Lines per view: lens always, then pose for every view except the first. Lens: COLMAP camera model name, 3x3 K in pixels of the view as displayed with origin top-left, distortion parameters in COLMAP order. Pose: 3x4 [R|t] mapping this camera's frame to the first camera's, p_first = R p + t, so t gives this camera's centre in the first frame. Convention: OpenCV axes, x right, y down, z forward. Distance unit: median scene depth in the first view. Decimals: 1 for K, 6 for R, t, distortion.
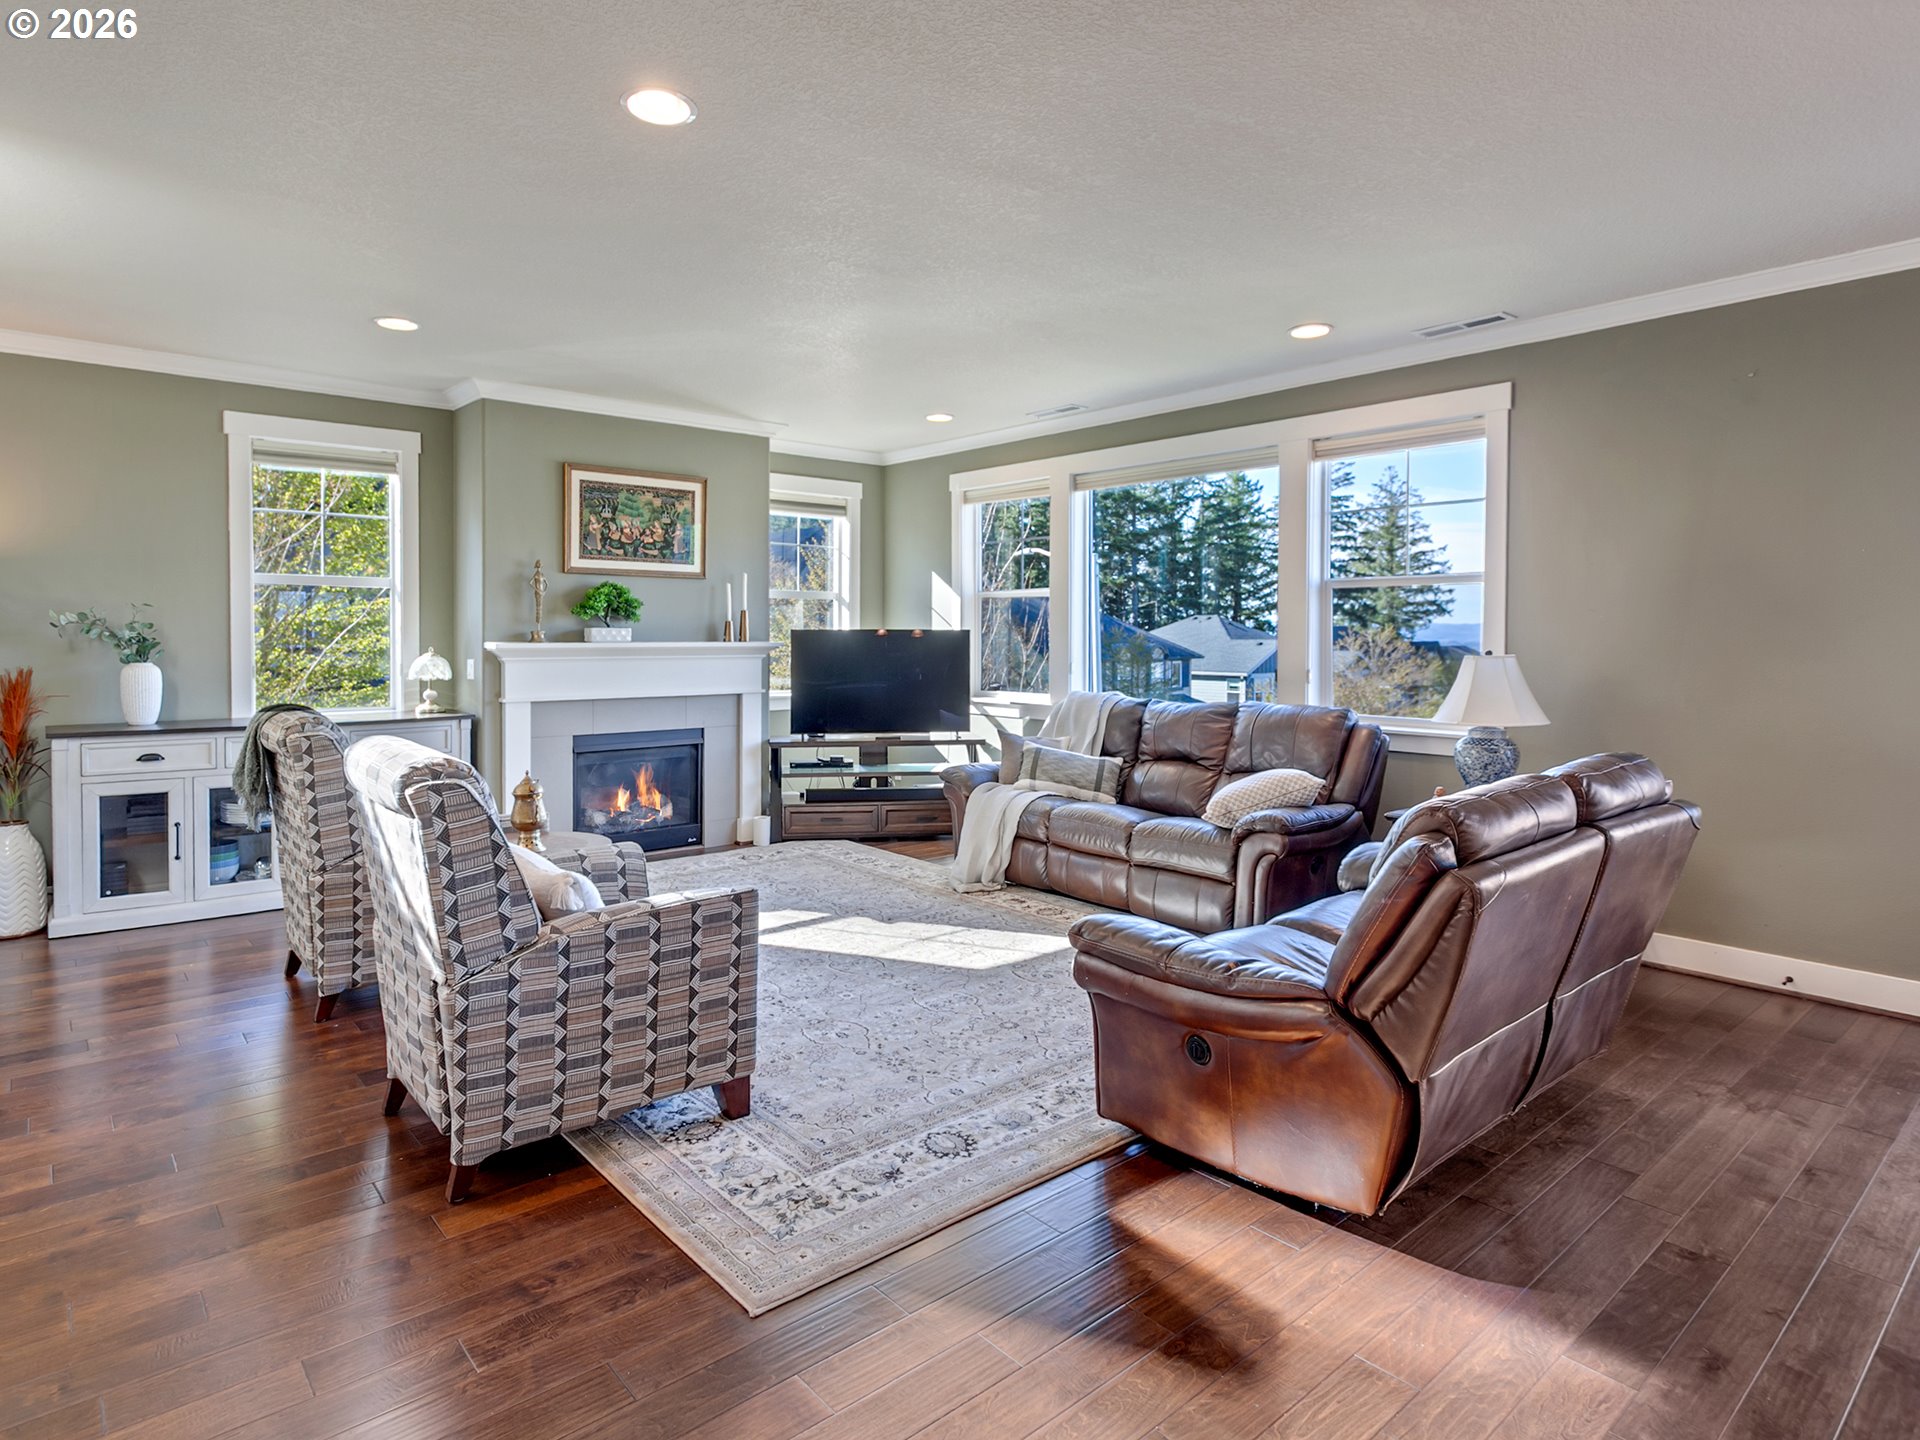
lens RADIAL K [[1070.3, 0, 930.5], [0, 1070.3, 657.5], [0, 0, 1]] dist [0.009276, 0.005816]
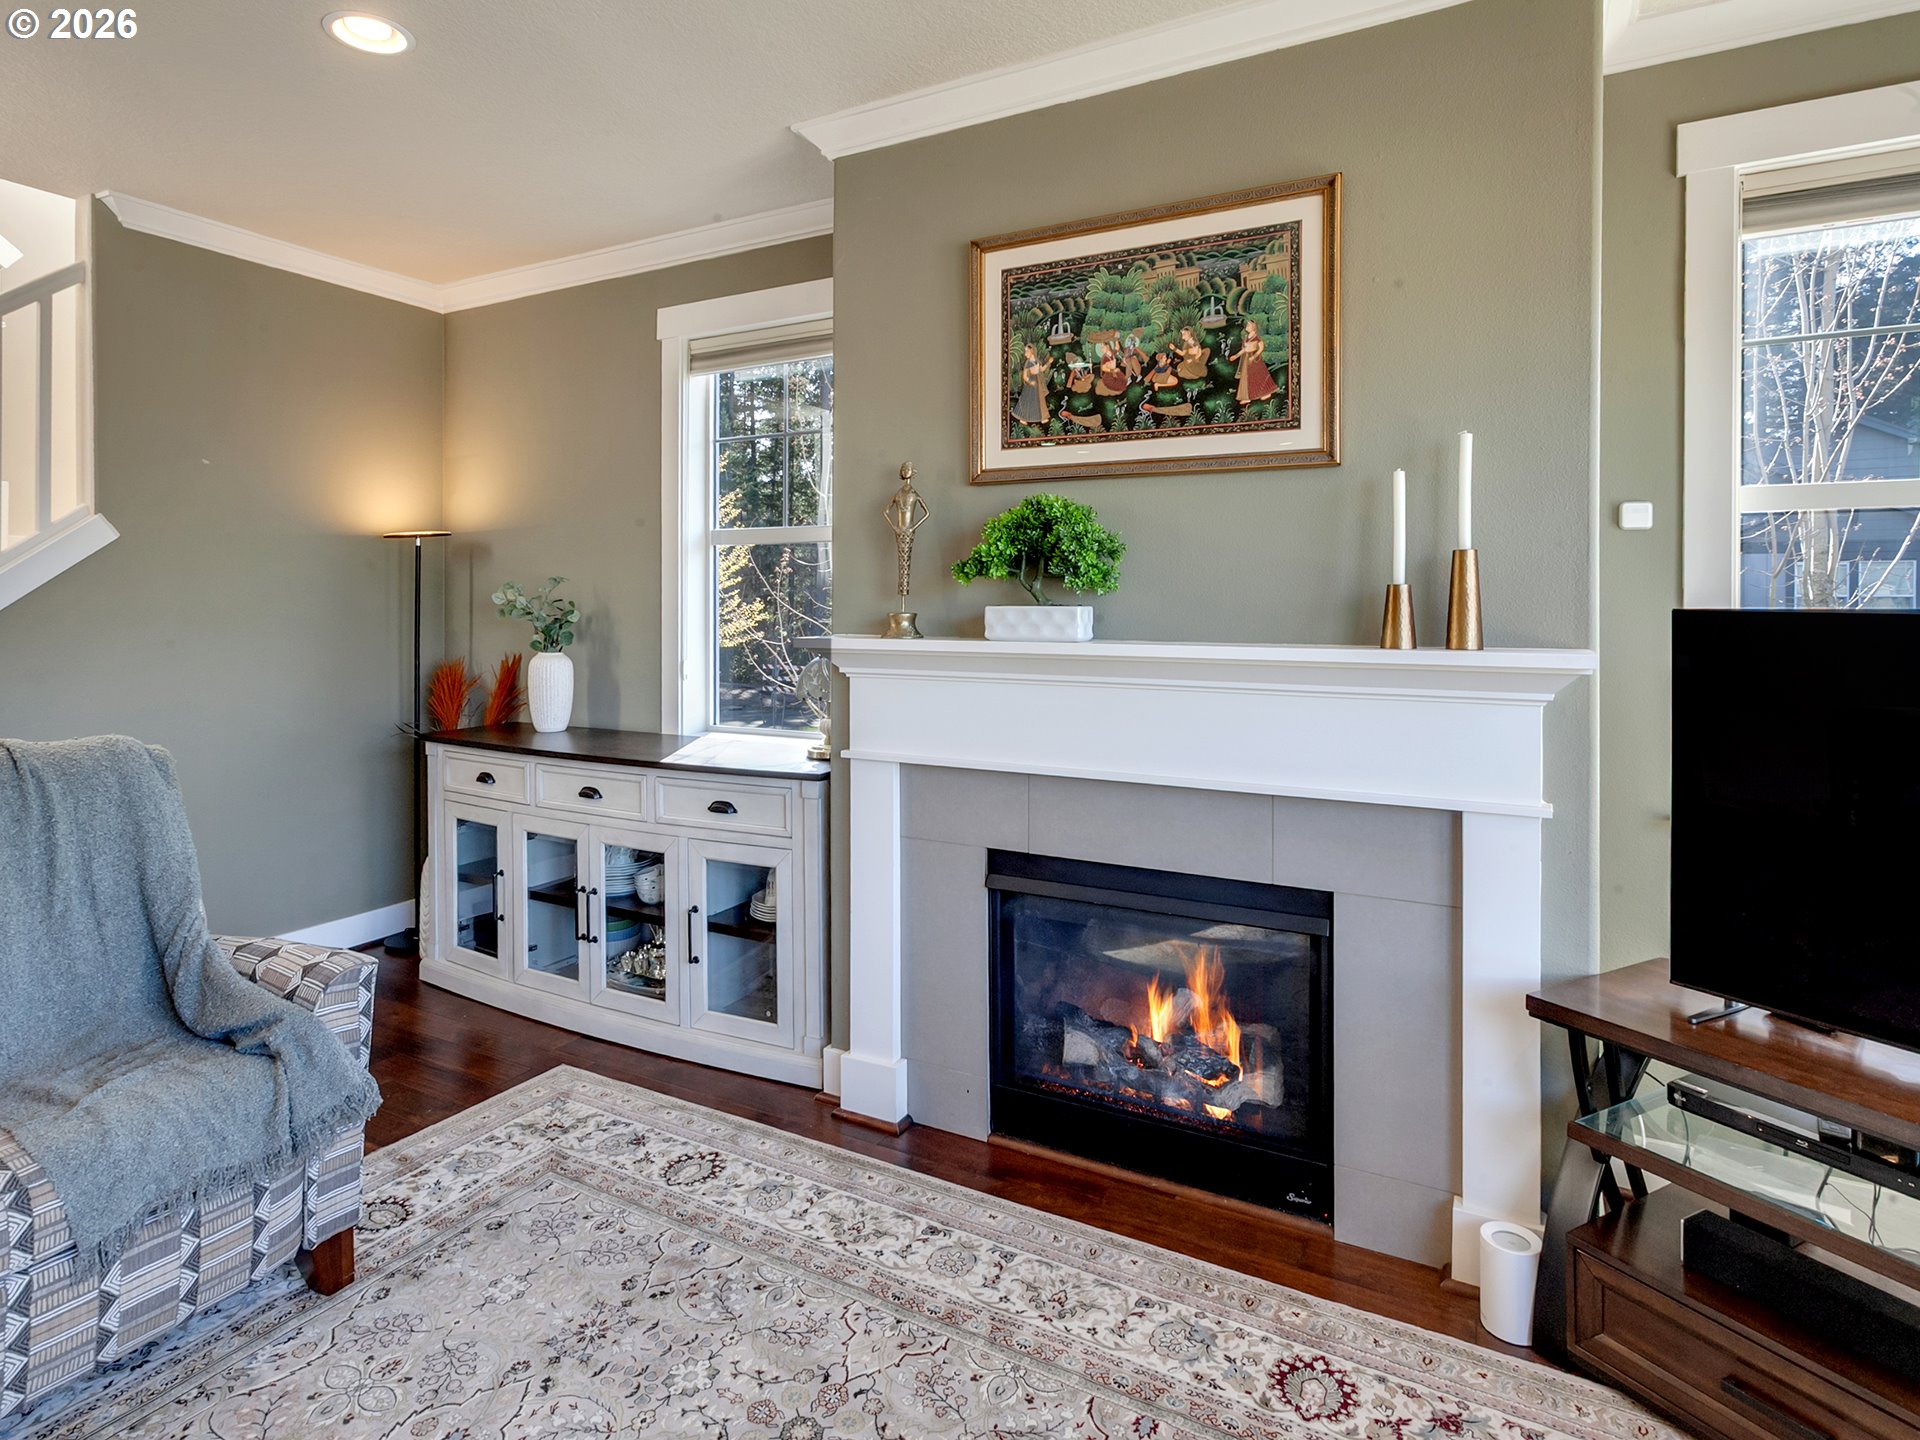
lens RADIAL K [[1070.3, 0, 944.8], [0, 1070.3, 603.8], [0, 0, 1]] dist [0.009276, 0.005816]
pose [[0.354210, -0.009167, -0.935121, 0.075165], [-0.028825, 0.999370, -0.020715, -0.018545], [0.934722, 0.034292, 0.353722, 0.815644]]
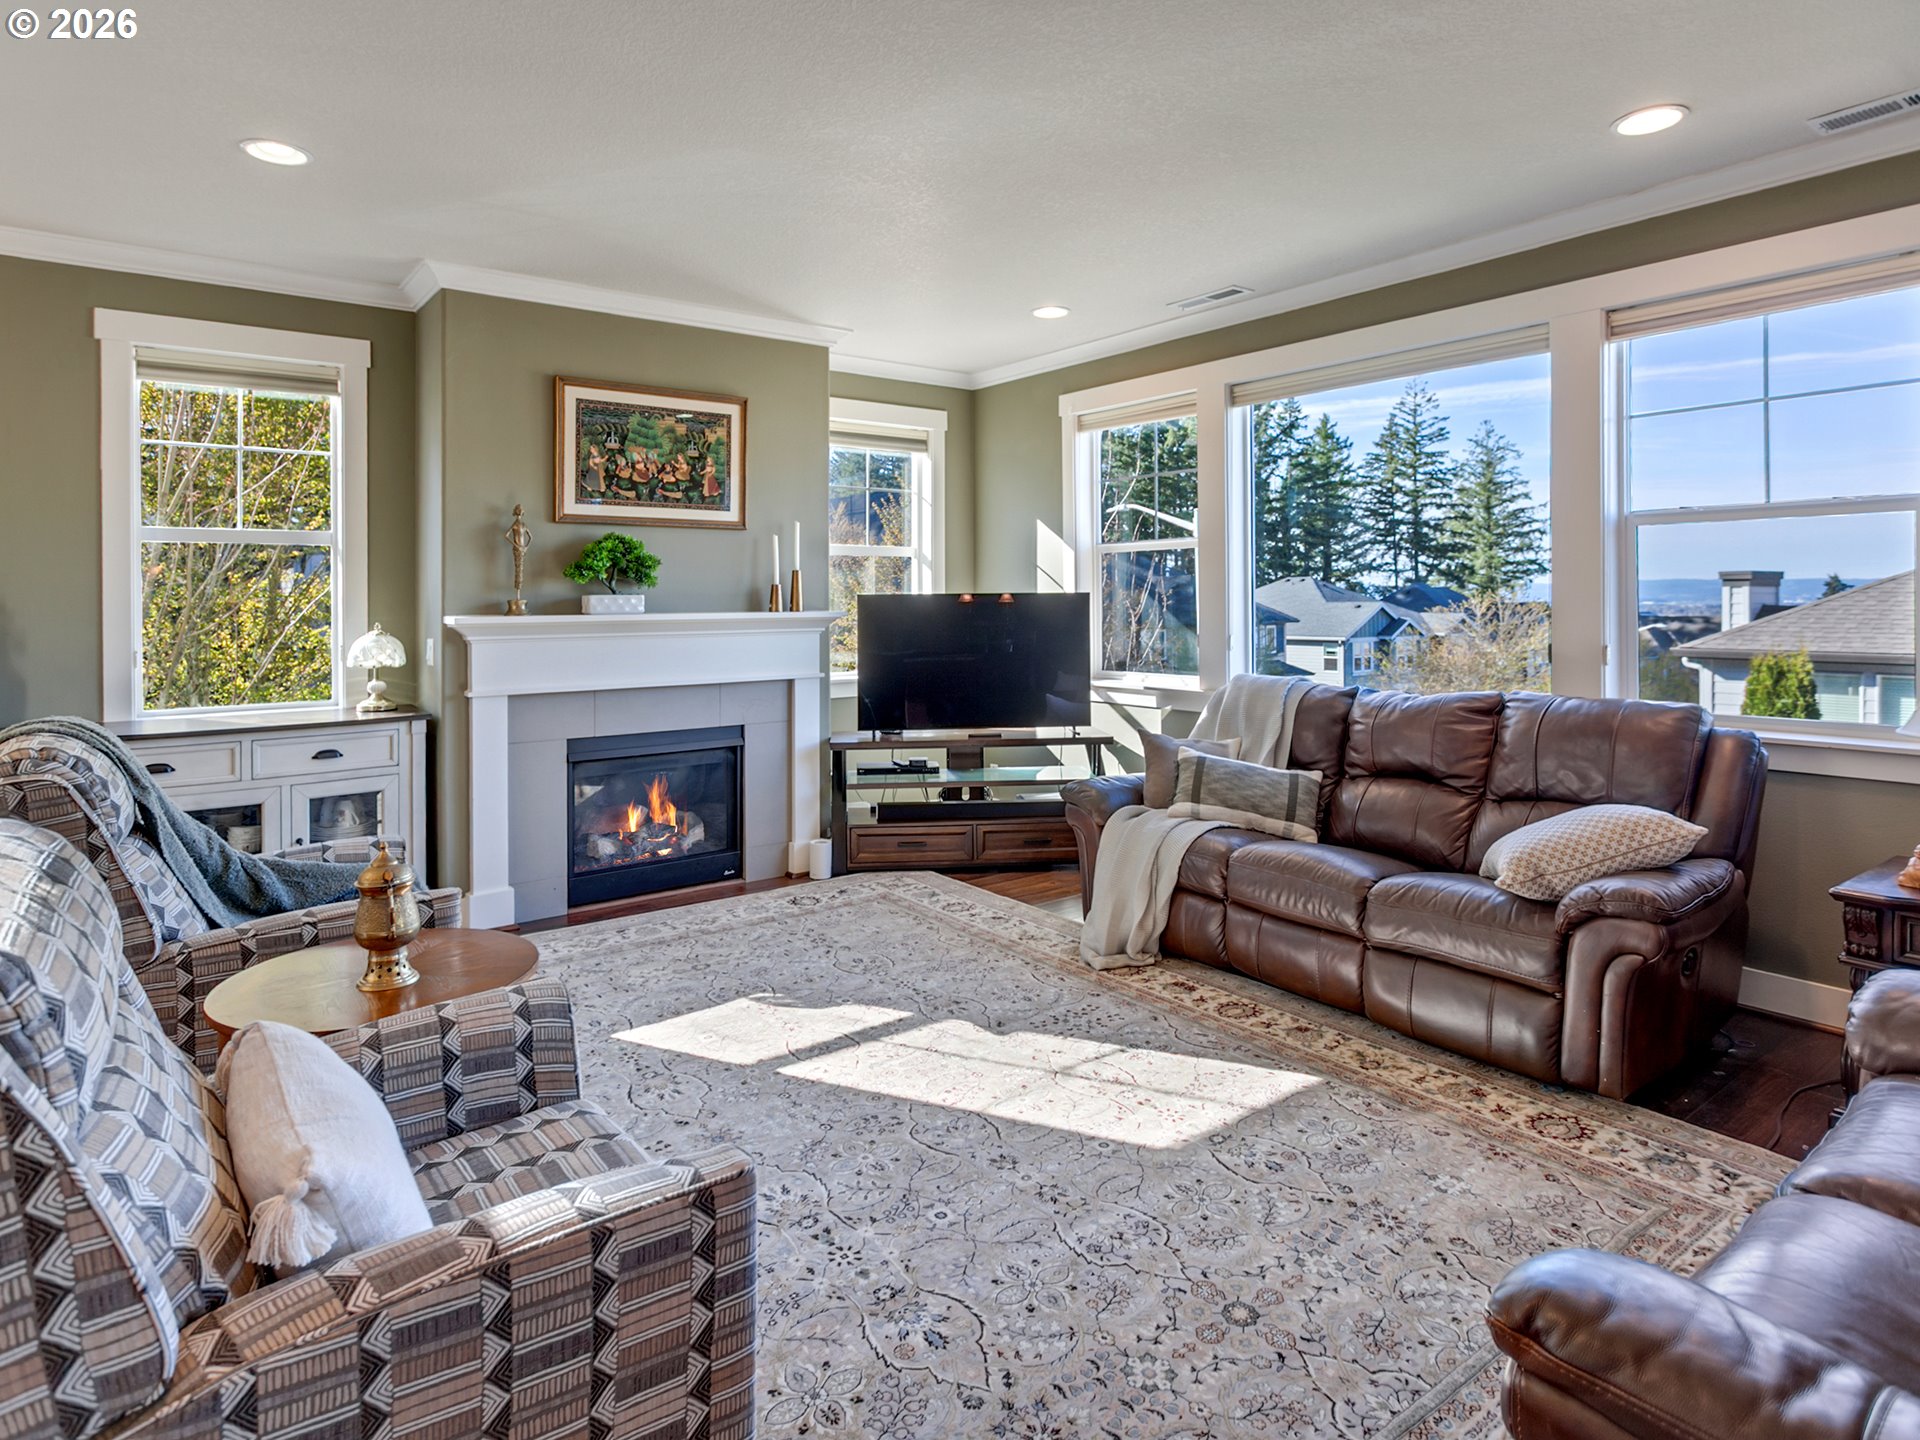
lens RADIAL K [[1070.3, 0, 950.9], [0, 1070.3, 592.1], [0, 0, 1]] dist [0.009276, 0.005816]
pose [[0.998536, -0.010191, -0.053127, -0.024694], [0.008649, 0.999537, -0.029186, -0.005354], [0.053400, 0.028684, 0.998161, 0.261719]]
